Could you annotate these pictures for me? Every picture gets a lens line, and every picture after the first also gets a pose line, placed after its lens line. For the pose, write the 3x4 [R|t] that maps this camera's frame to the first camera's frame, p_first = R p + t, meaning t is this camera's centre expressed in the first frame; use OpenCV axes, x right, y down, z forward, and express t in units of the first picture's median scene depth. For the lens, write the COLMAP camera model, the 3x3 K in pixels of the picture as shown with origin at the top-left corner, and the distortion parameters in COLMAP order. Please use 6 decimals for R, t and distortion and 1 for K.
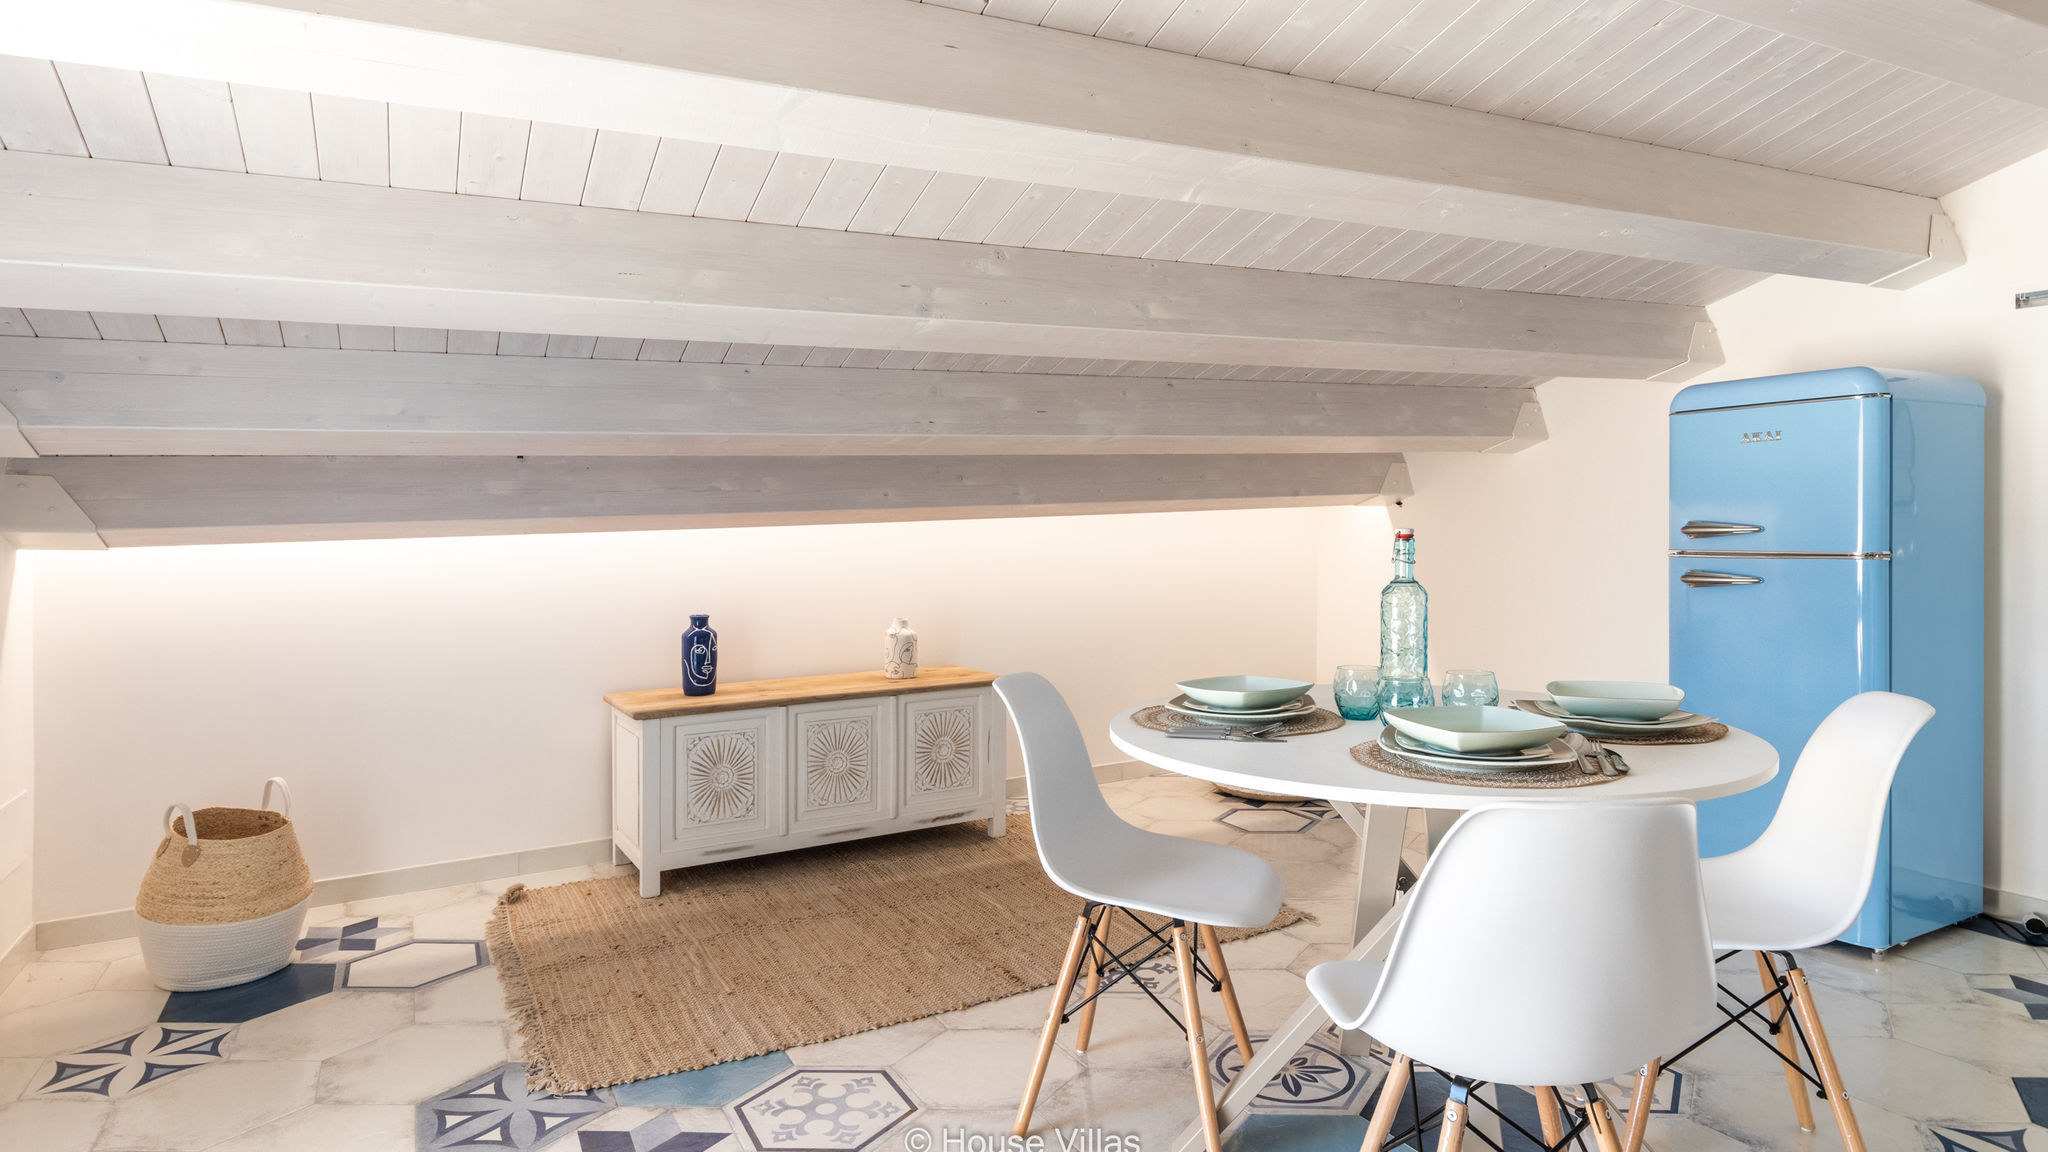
lens RADIAL K [[1147.9, 0, 978.2], [0, 1147.9, 512.3], [0, 0, 1]] dist [0.003888, 0.000758]
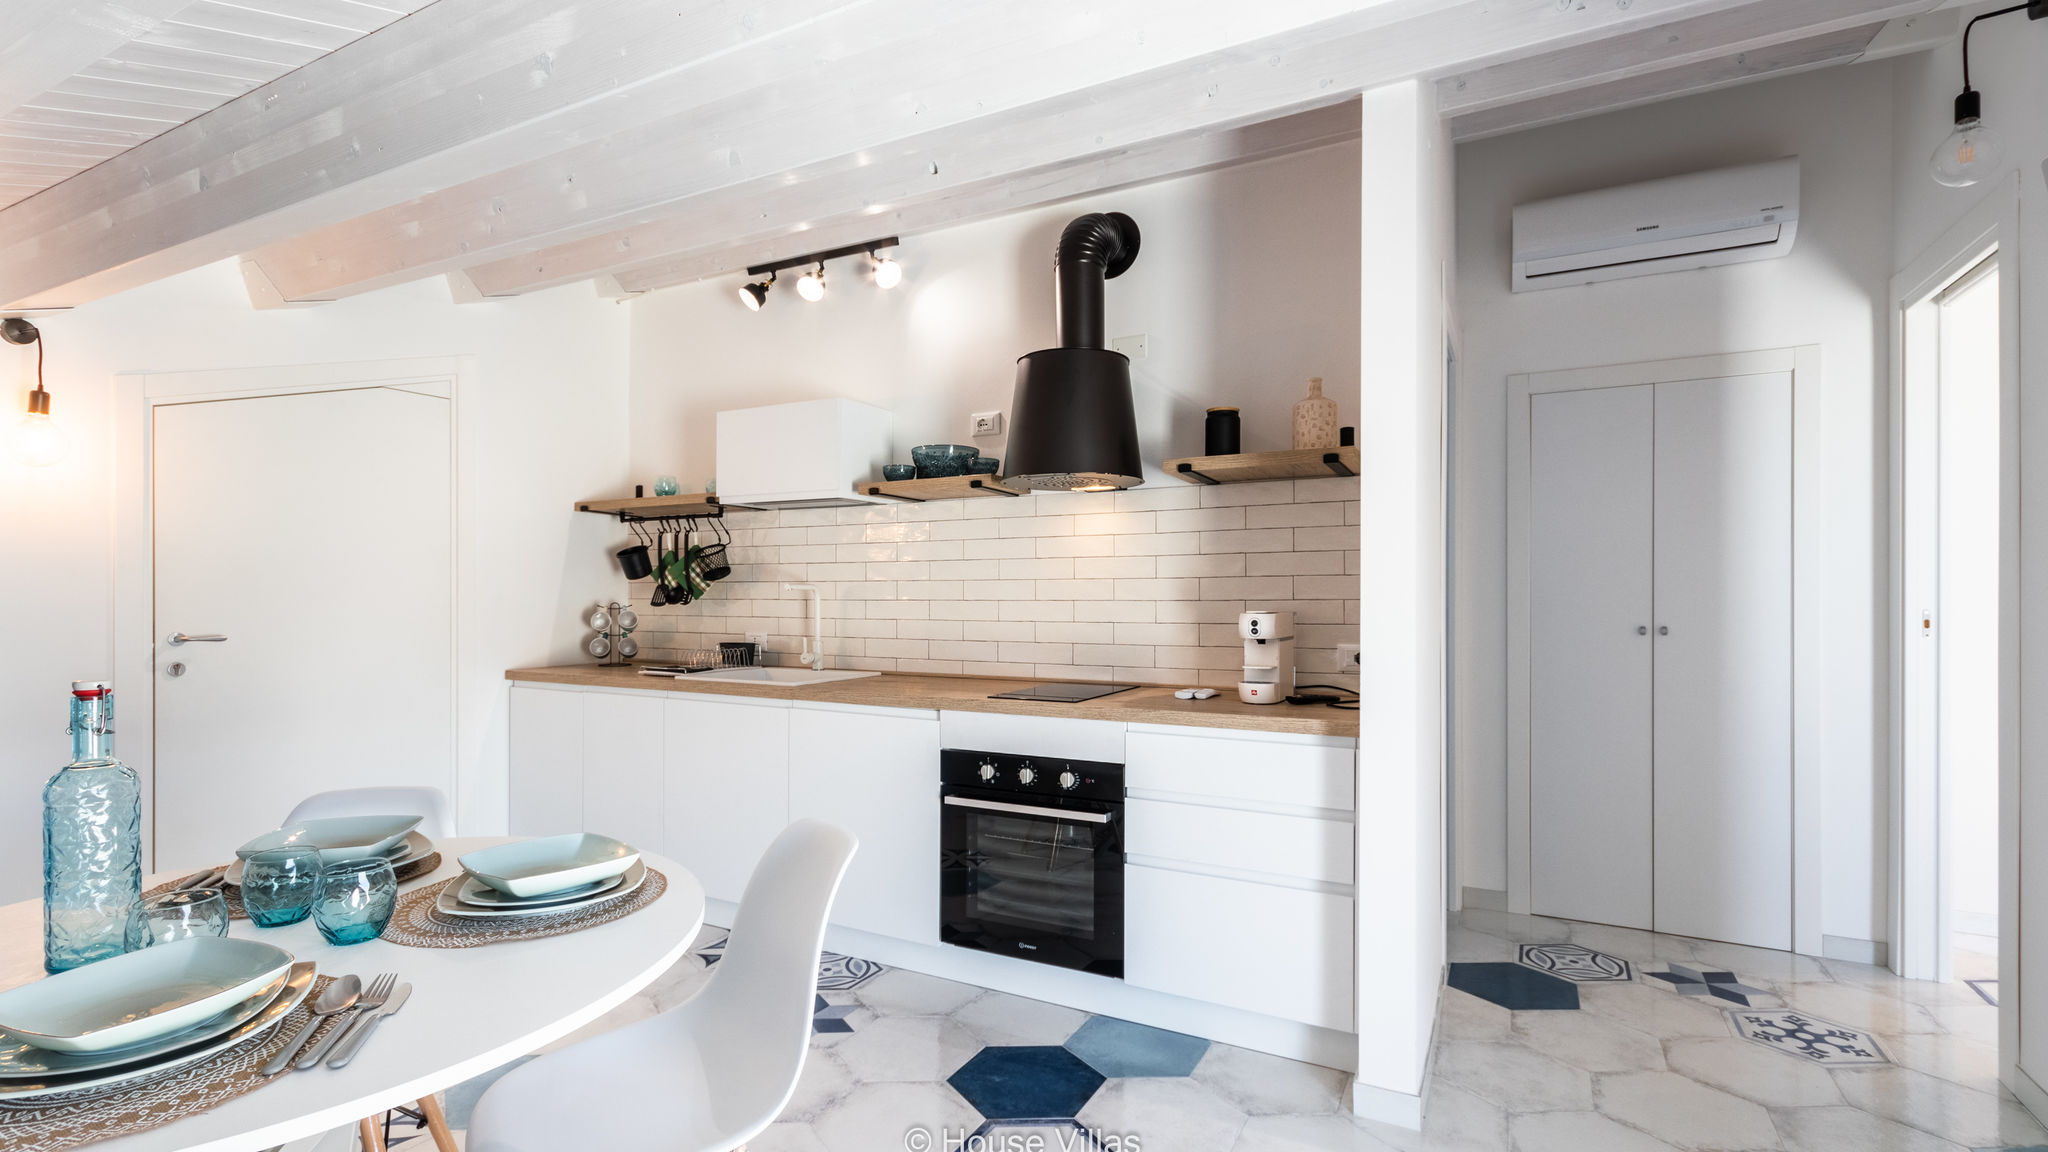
lens RADIAL K [[963.8, 0, 1024.8], [0, 963.8, 586.4], [0, 0, 1]] dist [0.005124, 0.000613]
pose [[-0.587869, 0.019111, 0.808731, -0.245168], [0.006371, 0.999799, -0.018995, -0.017029], [-0.808931, -0.006014, -0.587872, 0.589375]]
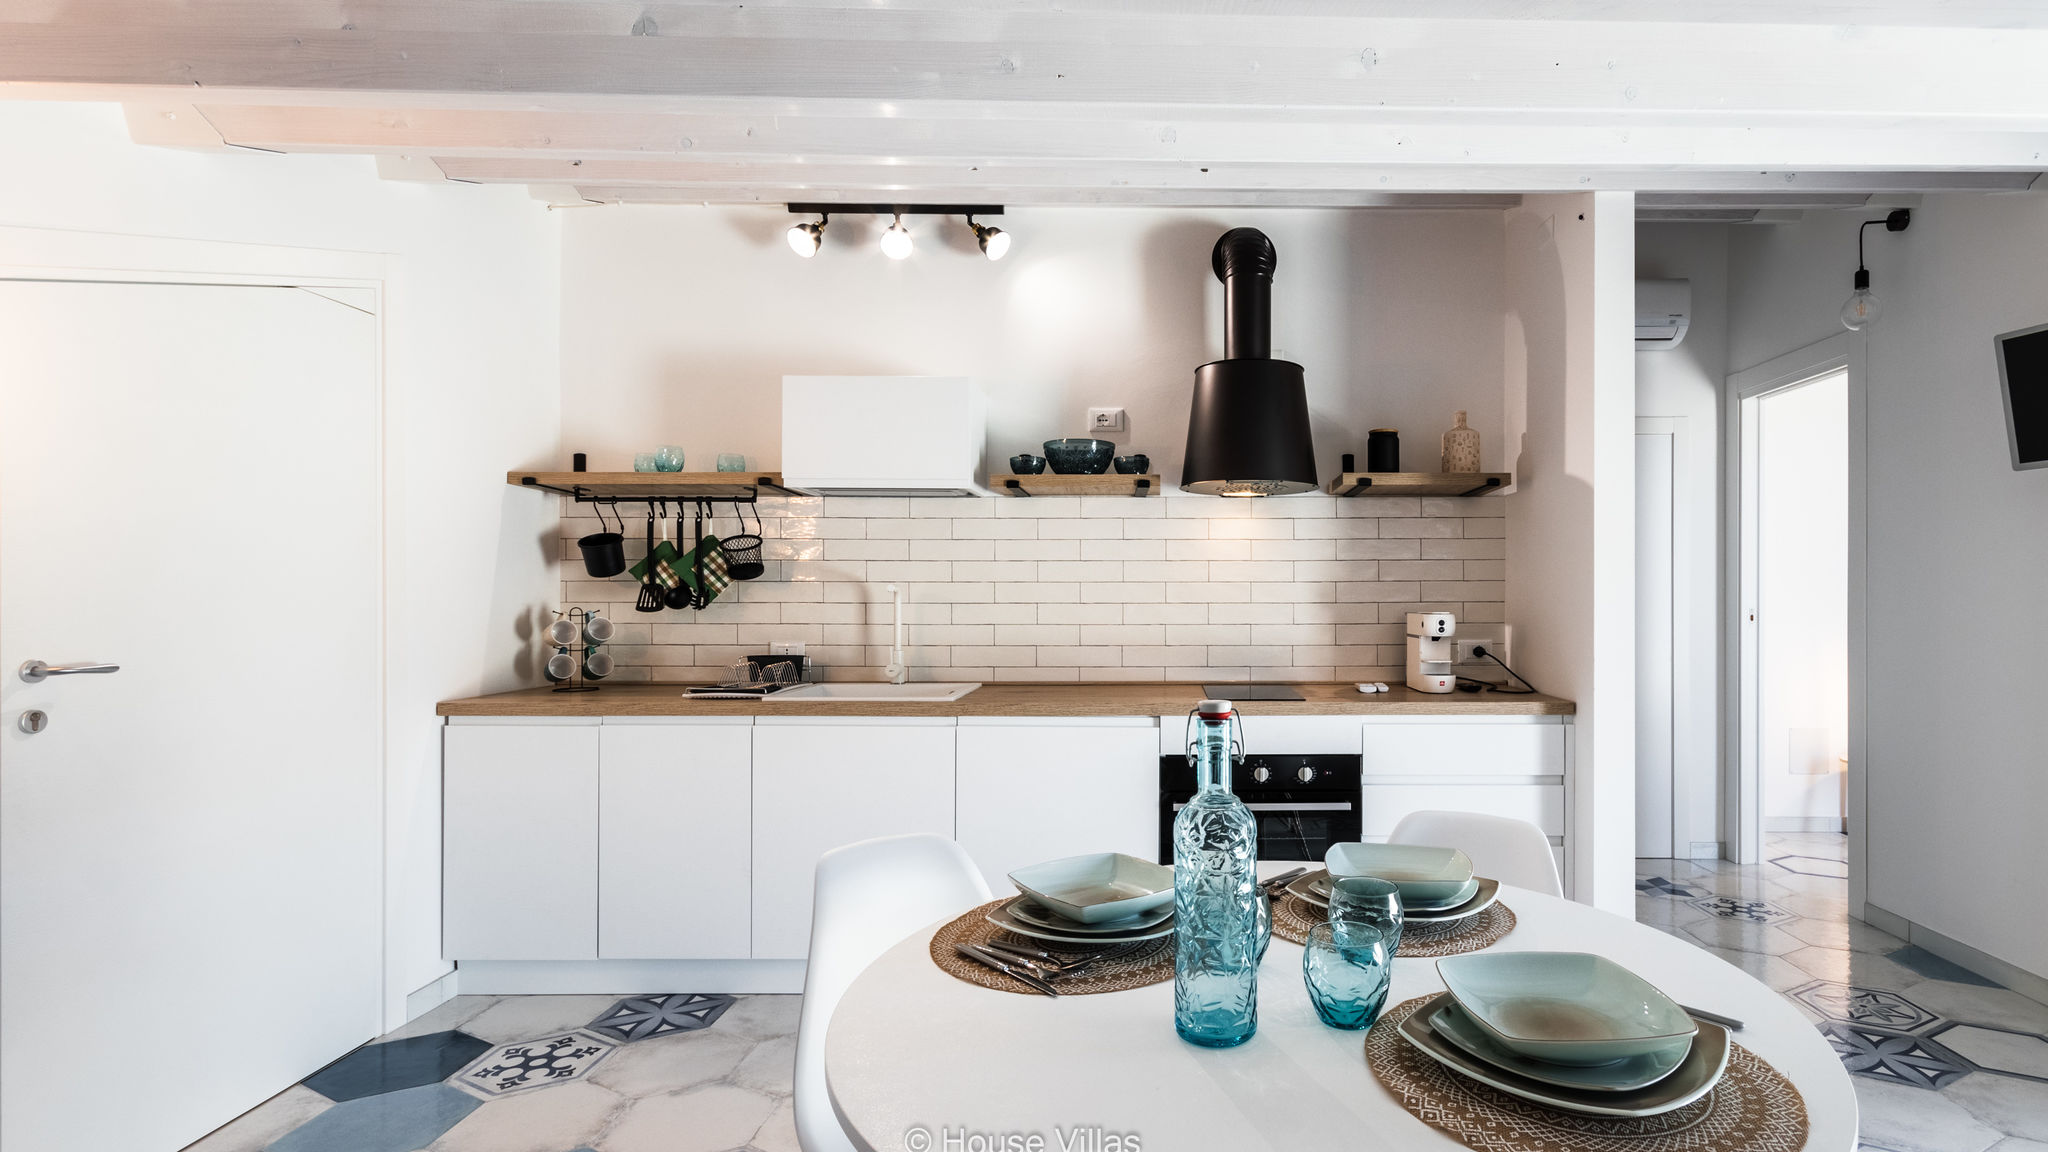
lens RADIAL K [[1018.5, 0, 1184.9], [0, 1018.5, 586.5], [0, 0, 1]] dist [0.001984, 0.004083]
pose [[-0.910398, 0.015911, 0.413427, 0.119568], [0.010177, 0.999819, -0.016069, -0.021669], [-0.413608, -0.010422, -0.910396, 0.949692]]
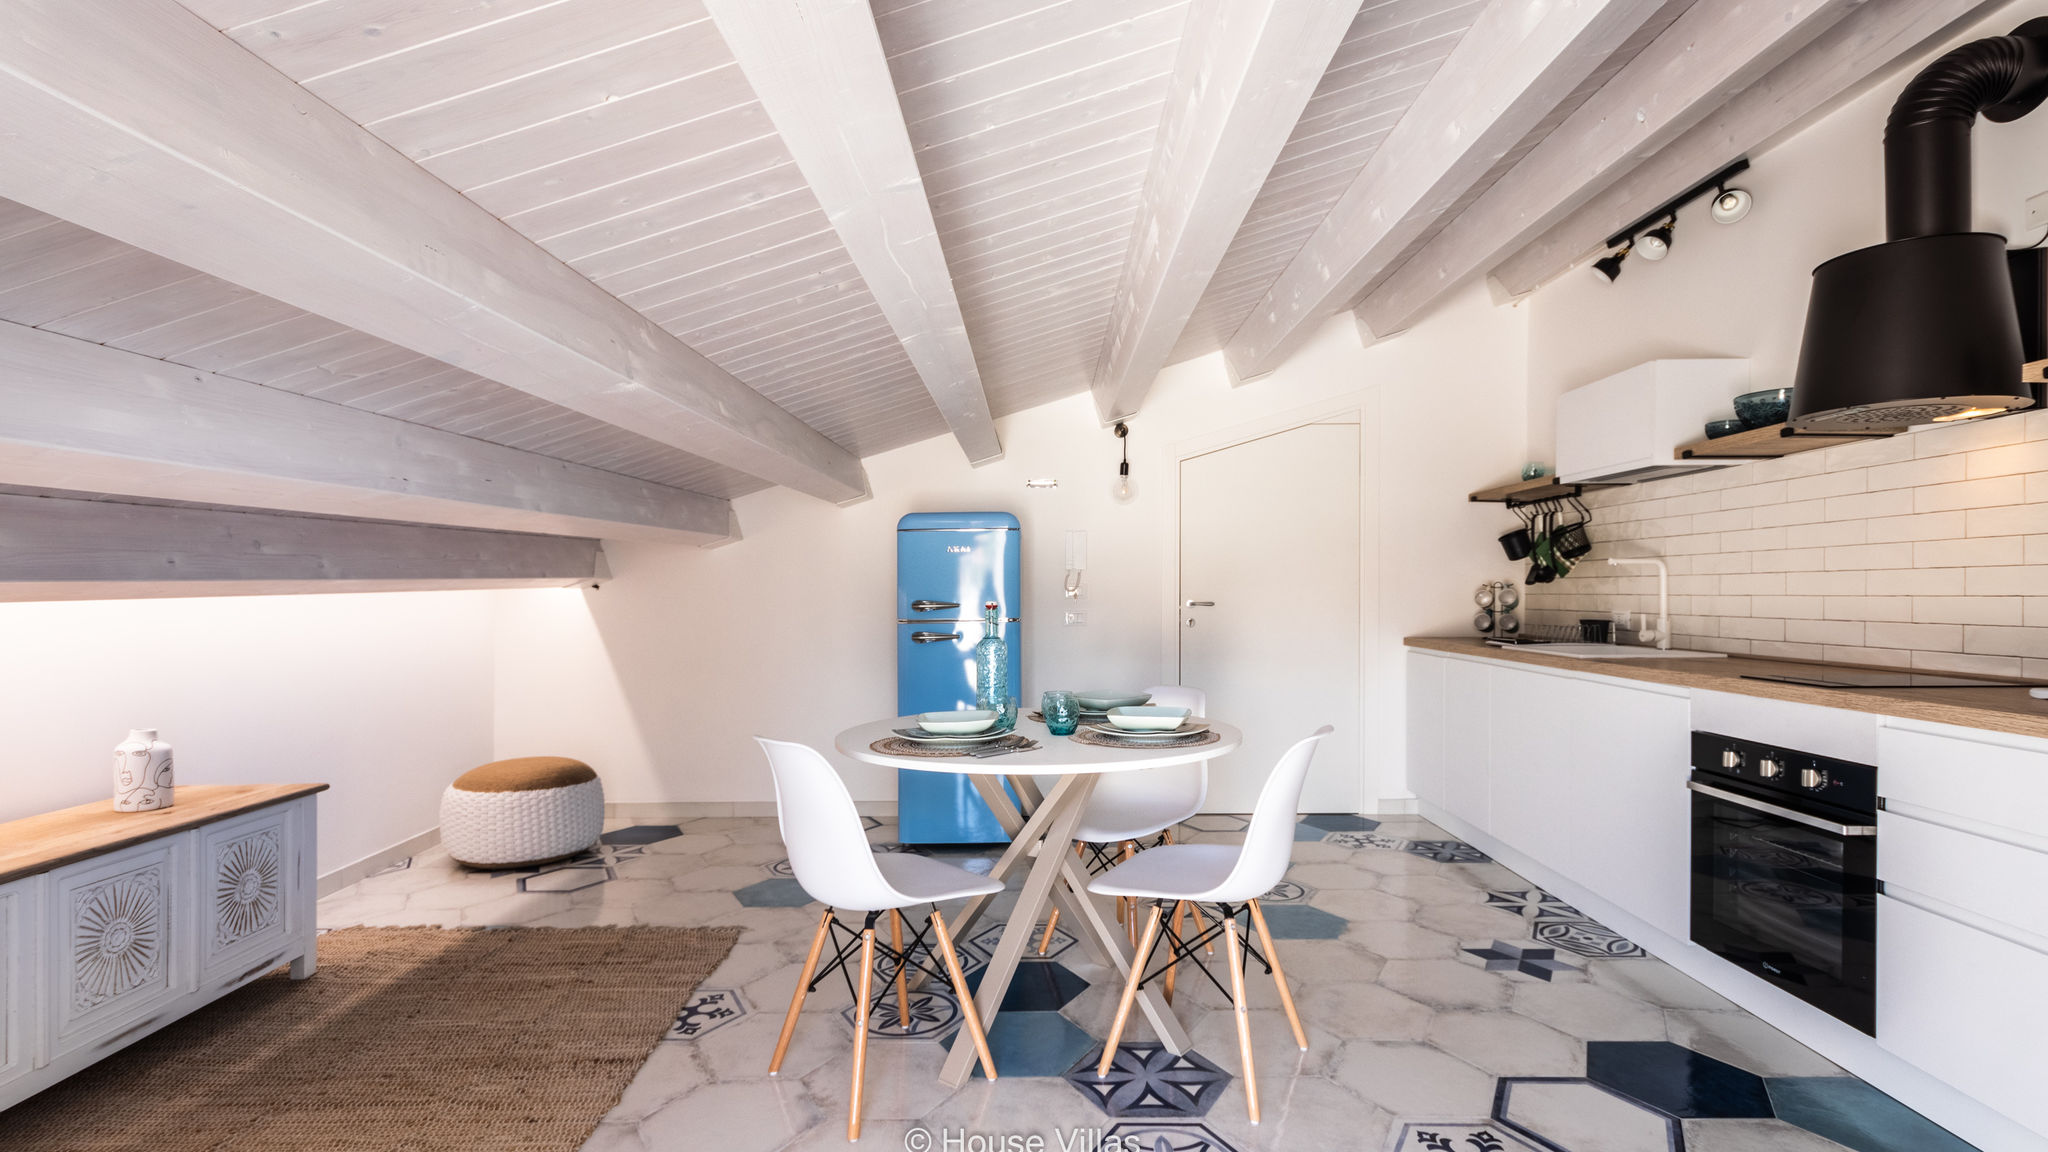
lens RADIAL K [[963.8, 0, 1025.3], [0, 963.8, 592.9], [0, 0, 1]] dist [0.005124, 0.000613]
pose [[0.452625, 0.011604, 0.891626, -0.462453], [-0.004791, 0.999933, -0.010581, 0.010576], [-0.891688, 0.000518, 0.452650, 0.262752]]
